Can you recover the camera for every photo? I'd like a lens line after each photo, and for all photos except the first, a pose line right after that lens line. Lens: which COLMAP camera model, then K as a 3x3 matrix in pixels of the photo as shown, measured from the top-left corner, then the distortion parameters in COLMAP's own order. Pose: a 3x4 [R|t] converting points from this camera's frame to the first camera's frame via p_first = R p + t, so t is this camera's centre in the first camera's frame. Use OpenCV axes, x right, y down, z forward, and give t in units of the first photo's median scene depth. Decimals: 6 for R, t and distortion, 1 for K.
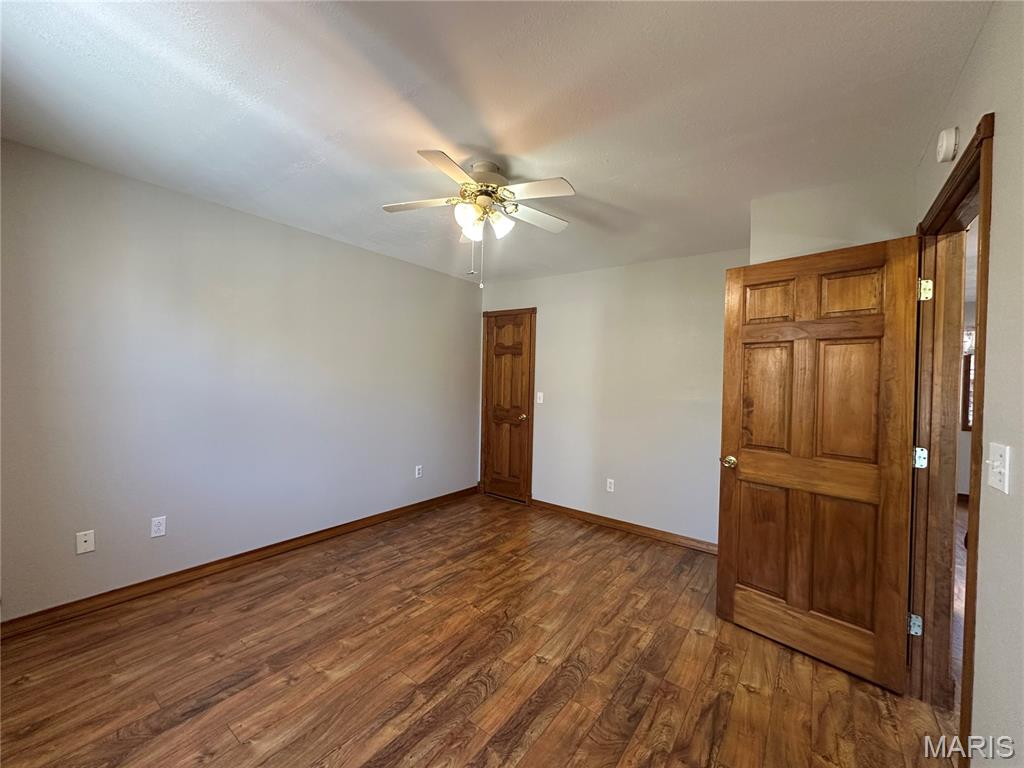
lens RADIAL K [[407.6, 0, 512.0], [0, 407.6, 384.0], [0, 0, 1]] dist [-0.003802, 0.000589]
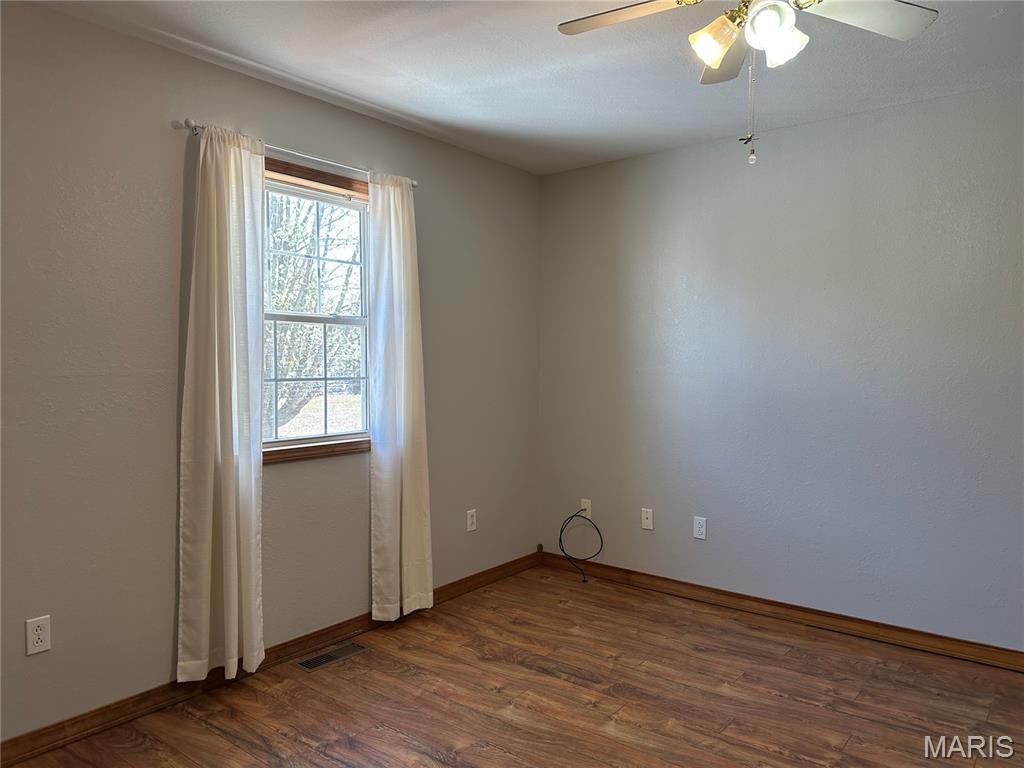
lens RADIAL K [[715.7, 0, 515.0], [0, 715.7, 385.1], [0, 0, 1]] dist [0.117179, -0.142267]
pose [[-0.011175, 0.009960, -0.999888, 0.790343], [-0.015397, 0.999830, 0.010132, 0.030503], [0.999819, 0.015509, -0.011020, 0.665130]]
